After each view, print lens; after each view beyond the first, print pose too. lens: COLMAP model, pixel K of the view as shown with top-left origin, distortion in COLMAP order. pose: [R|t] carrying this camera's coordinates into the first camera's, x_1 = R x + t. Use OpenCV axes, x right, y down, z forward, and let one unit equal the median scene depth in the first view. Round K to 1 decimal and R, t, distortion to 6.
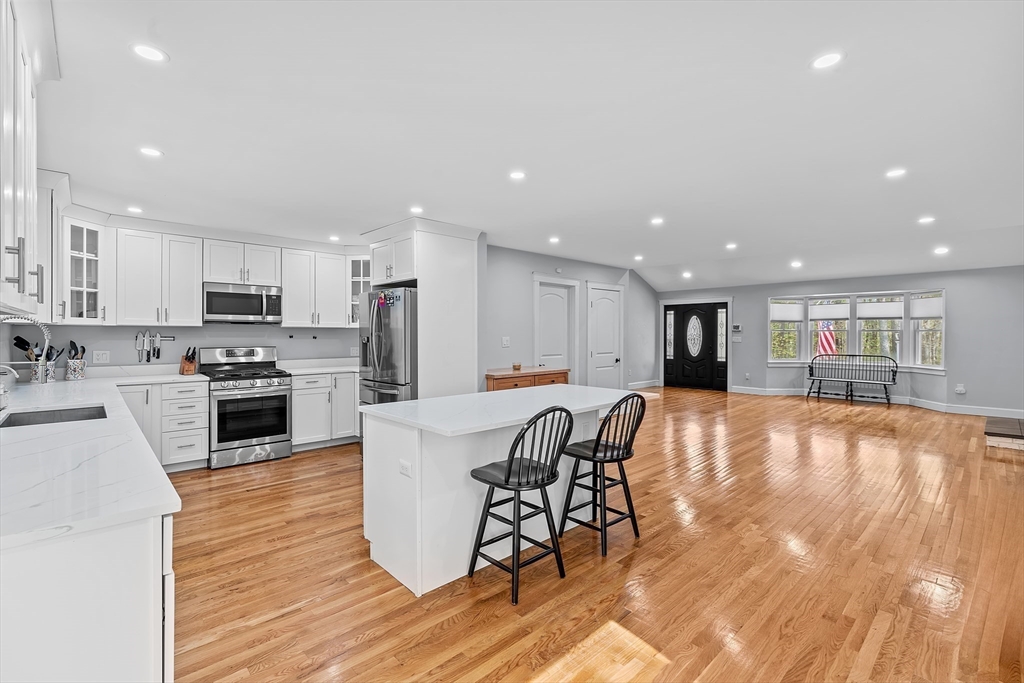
lens RADIAL K [[460.1, 0, 512.0], [0, 460.1, 336.2], [0, 0, 1]] dist [-0.007295, 0.001517]
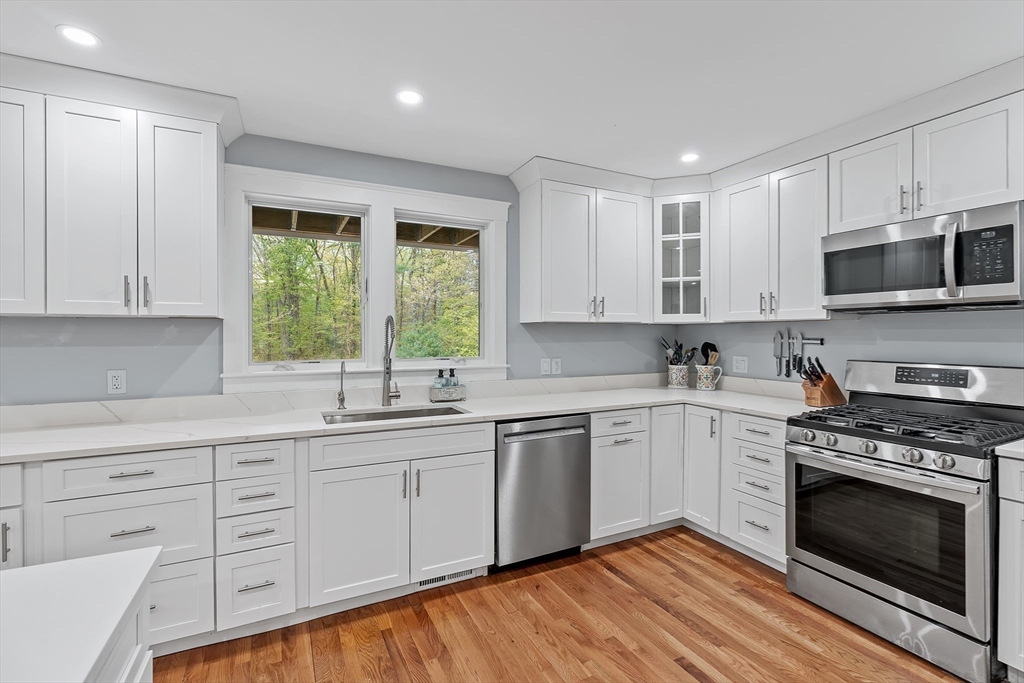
lens RADIAL K [[460.1, 0, 510.2], [0, 460.1, 335.6], [0, 0, 1]] dist [-0.007295, 0.001517]
pose [[-0.289862, -0.000382, -0.957068, -0.055964], [-0.005941, 0.999981, 0.001400, -0.001166], [0.957050, 0.006092, -0.289859, 0.810987]]
